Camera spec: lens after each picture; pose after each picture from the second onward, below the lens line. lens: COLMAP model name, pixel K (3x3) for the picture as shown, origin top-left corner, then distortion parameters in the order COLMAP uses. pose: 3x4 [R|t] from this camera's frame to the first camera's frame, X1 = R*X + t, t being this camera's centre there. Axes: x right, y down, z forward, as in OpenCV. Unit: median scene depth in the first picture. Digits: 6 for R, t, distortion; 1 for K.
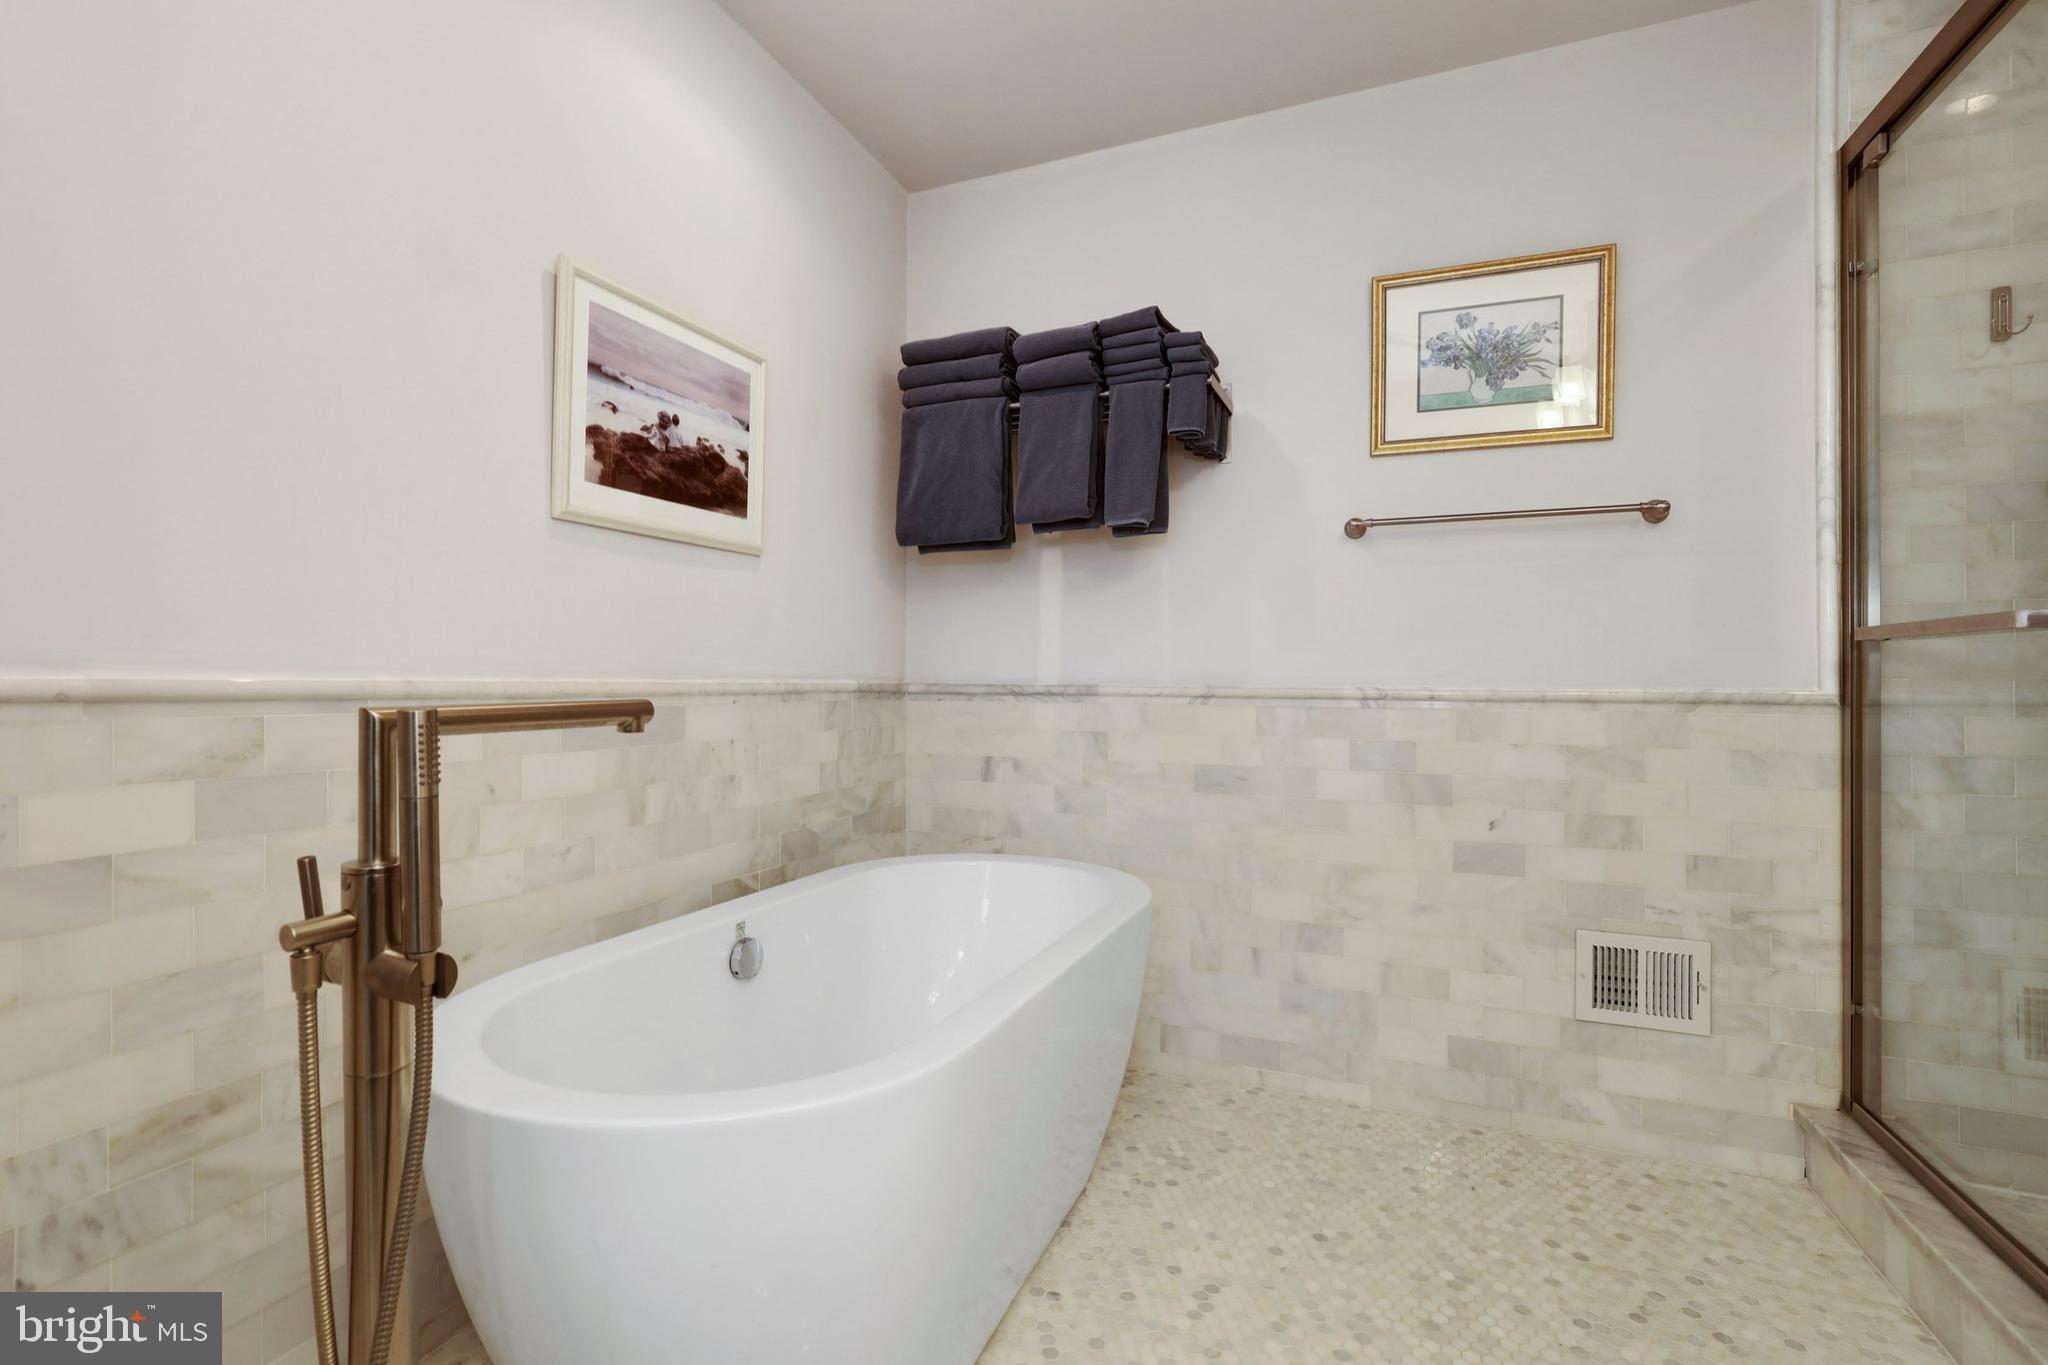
lens RADIAL K [[934.0, 0, 1011.5], [0, 934.0, 685.6], [0, 0, 1]] dist [-0.012793, 0.000280]
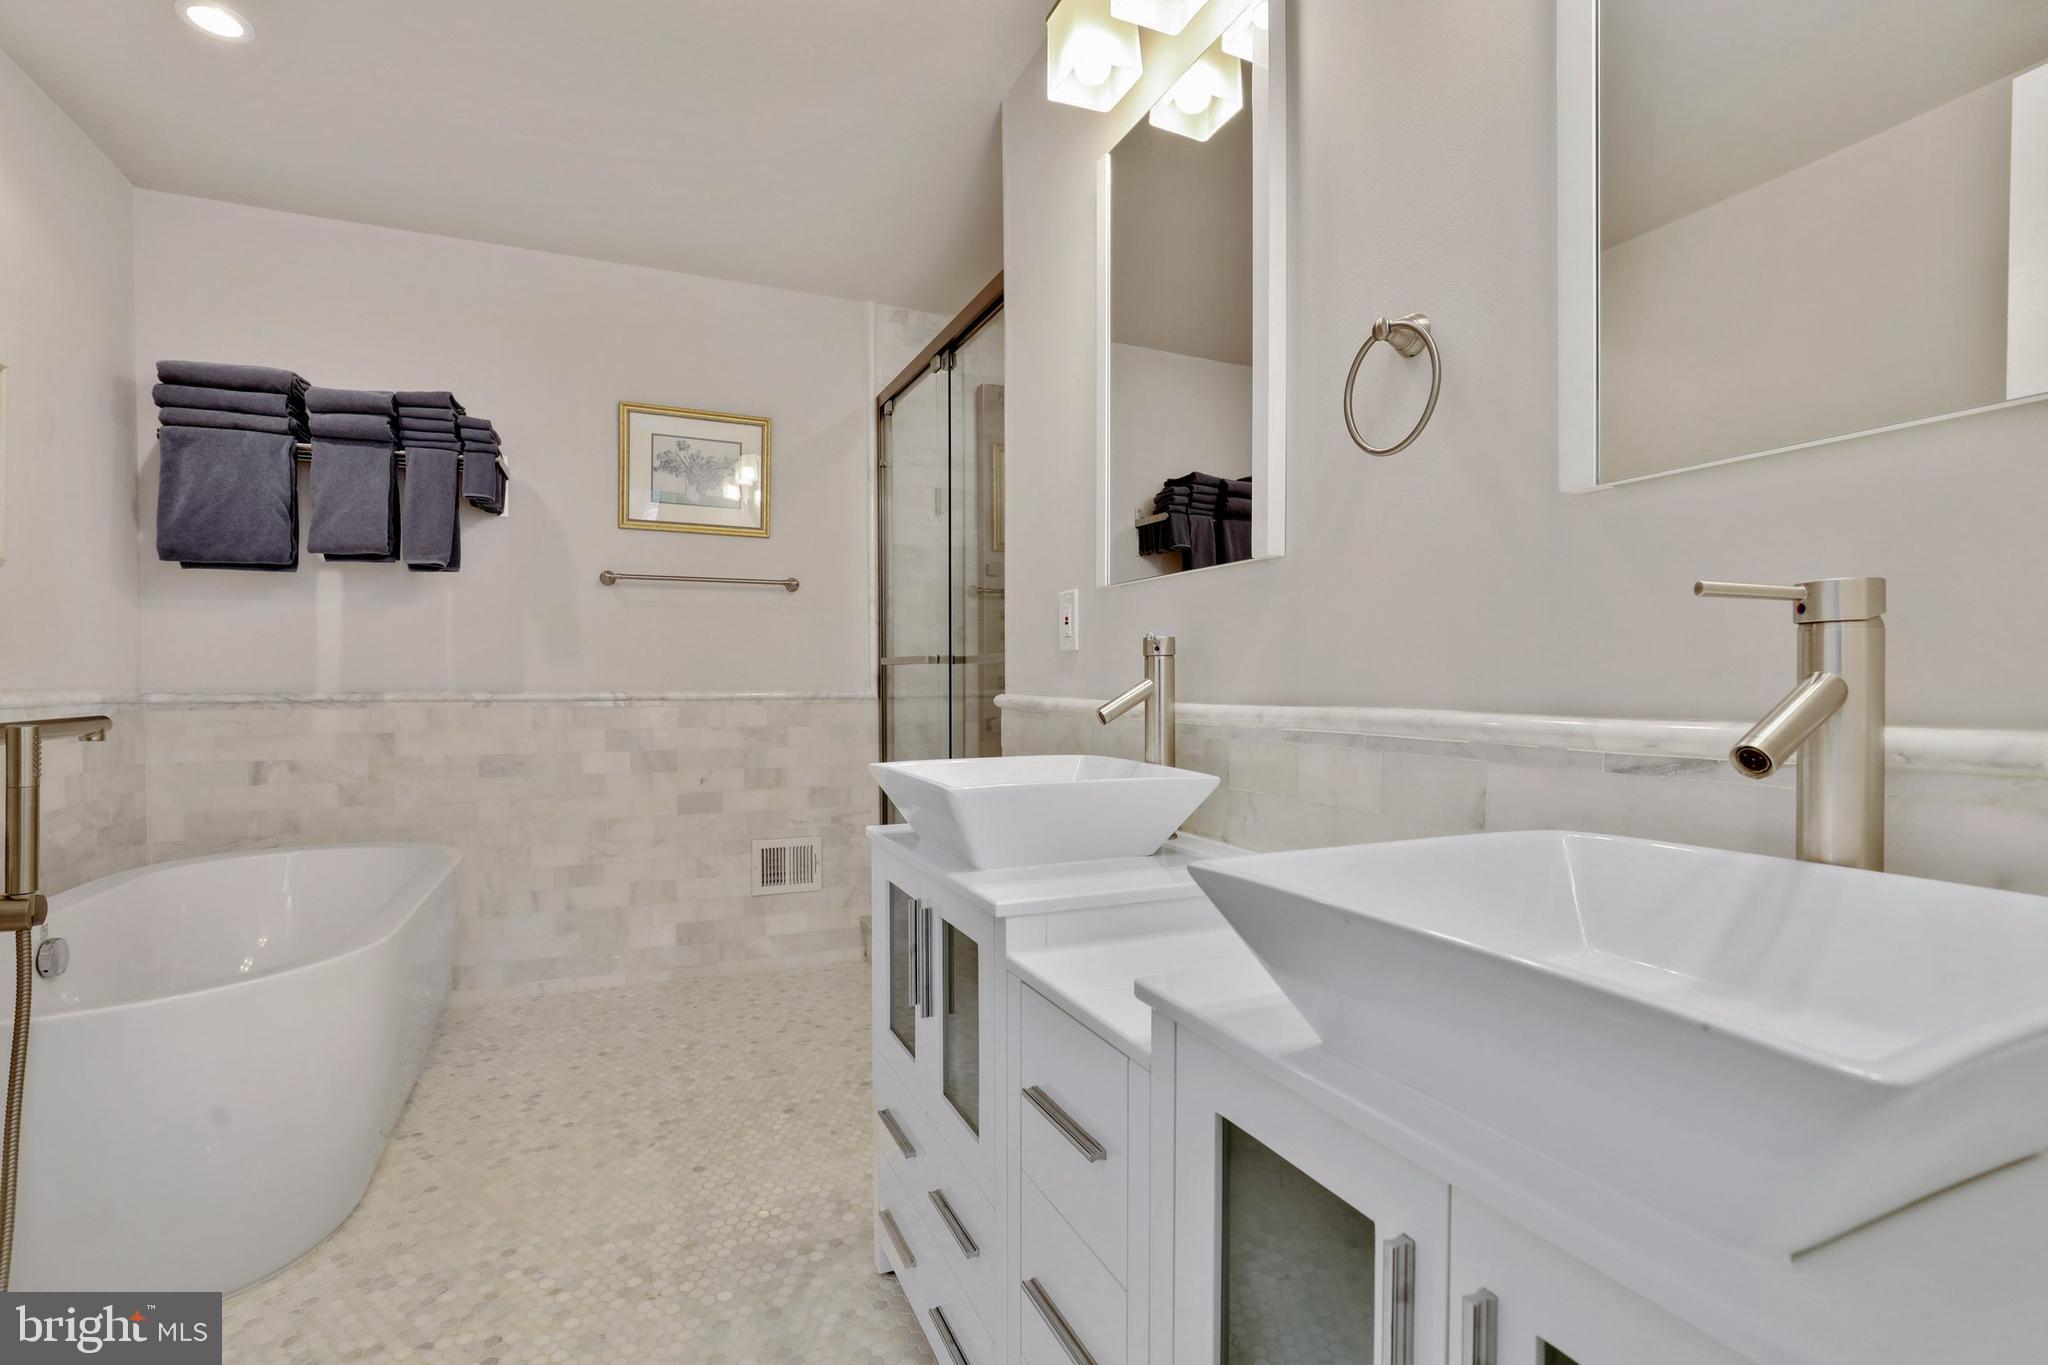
lens RADIAL K [[934.0, 0, 1011.5], [0, 934.0, 685.6], [0, 0, 1]] dist [-0.012793, 0.000280]
pose [[0.692552, -0.010087, 0.721298, -0.228246], [0.007299, 0.999949, 0.006975, -0.013551], [-0.721331, 0.000434, 0.692590, -0.415935]]
